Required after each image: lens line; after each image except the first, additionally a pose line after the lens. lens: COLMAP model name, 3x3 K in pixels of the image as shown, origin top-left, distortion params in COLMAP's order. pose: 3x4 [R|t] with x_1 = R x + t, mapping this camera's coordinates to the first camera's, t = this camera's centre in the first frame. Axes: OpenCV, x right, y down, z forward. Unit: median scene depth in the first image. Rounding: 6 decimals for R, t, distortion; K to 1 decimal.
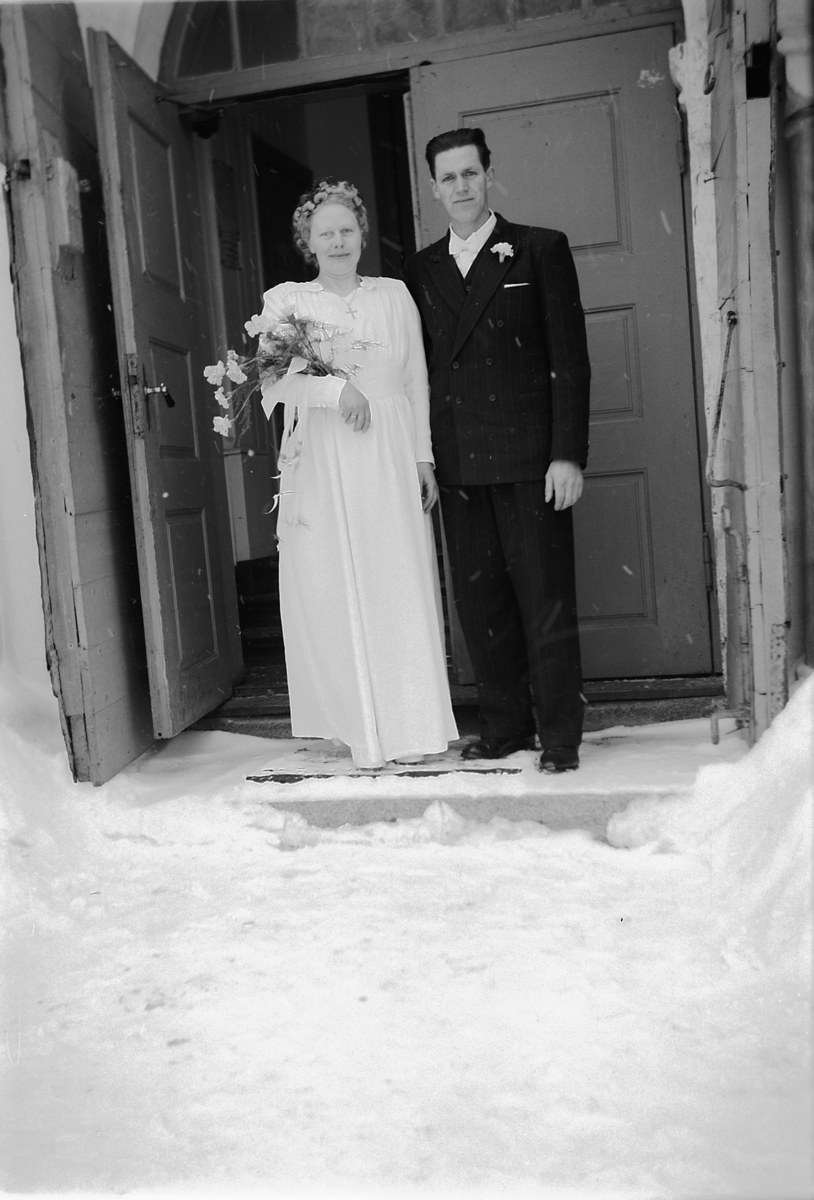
lens RADIAL K [[1472.1, 0, 405.2], [0, 1472.1, 621.1], [0, 0, 1]] dist [0.034895, 0.068121]
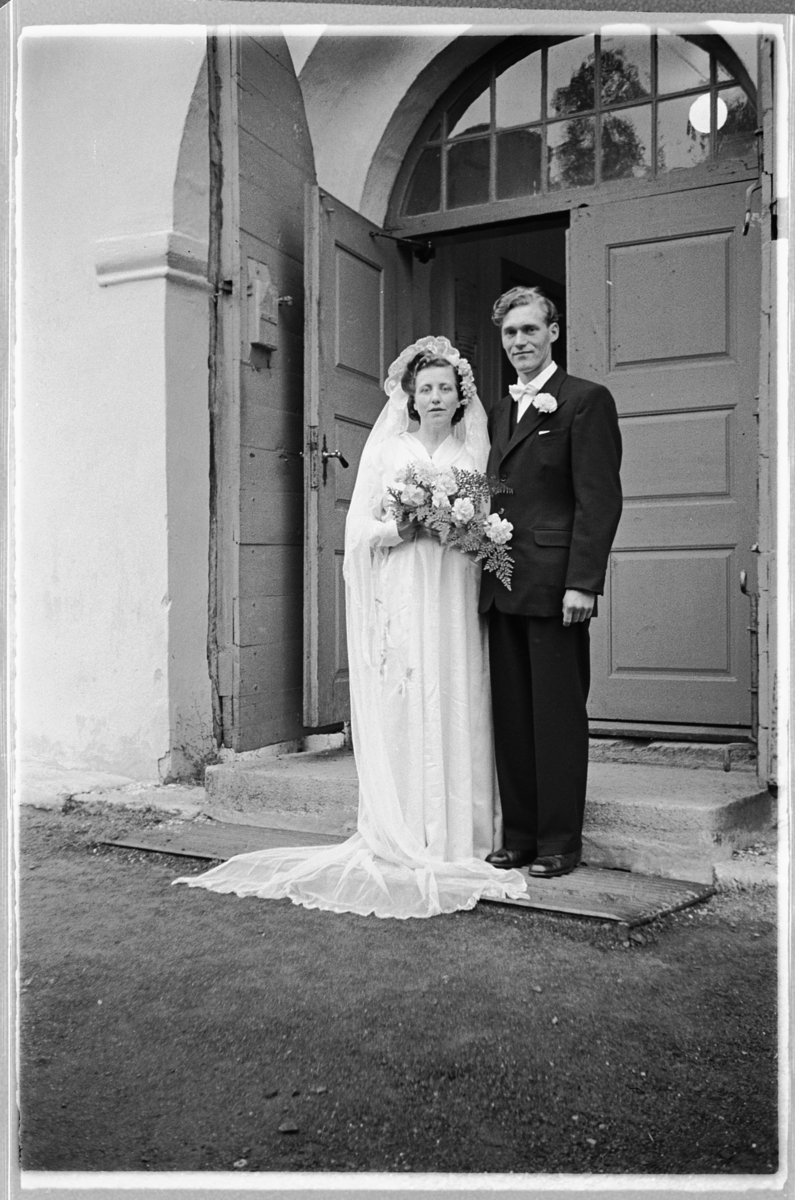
lens RADIAL K [[1343.5, 0, 401.5], [0, 1343.5, 597.0], [0, 0, 1]] dist [-0.021464, 0.033834]
pose [[0.955937, 0.079605, -0.282573, 0.254615], [-0.097168, 0.994077, -0.048669, 0.019439], [0.277025, 0.073981, 0.958010, -0.105370]]
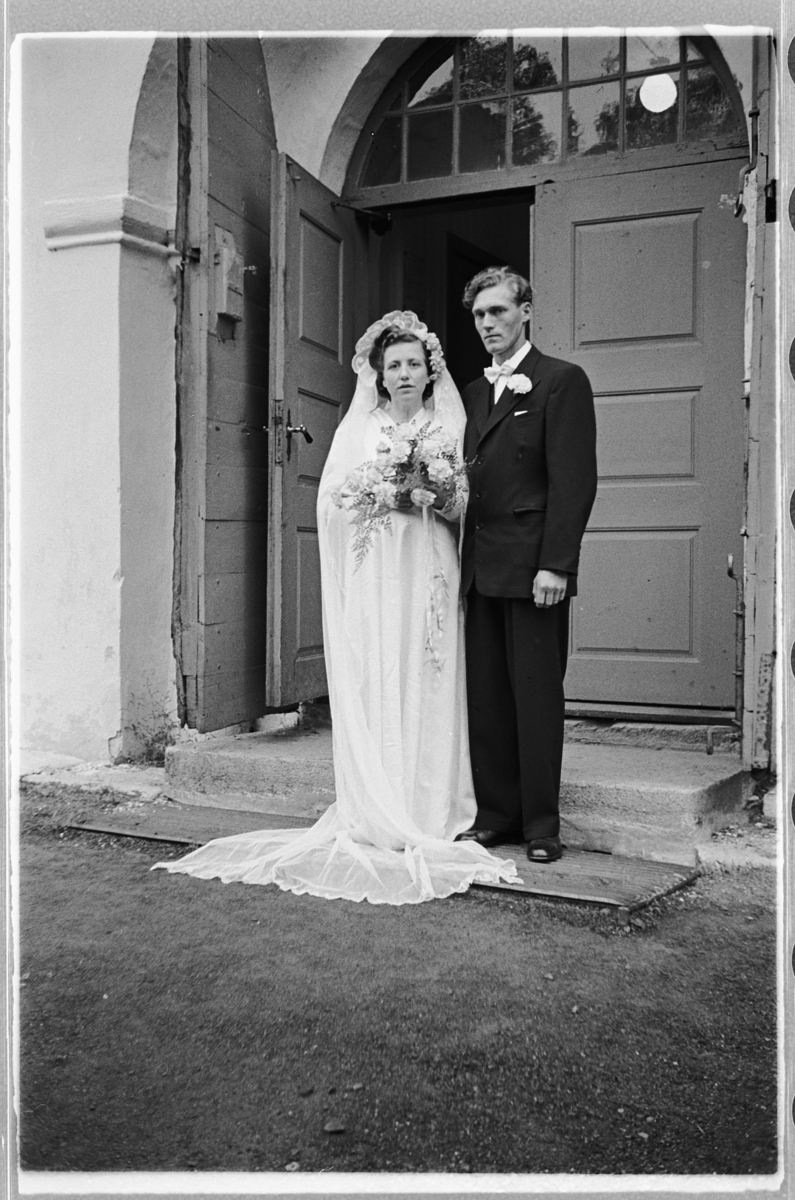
lens RADIAL K [[1341.3, 0, 397.5], [0, 1341.3, 600.0], [0, 0, 1]] dist [-0.015616, 0.007781]
pose [[0.973274, 0.093602, -0.209706, 0.188692], [-0.103030, 0.994081, -0.034466, 0.020423], [0.205238, 0.055150, 0.977157, -0.103018]]
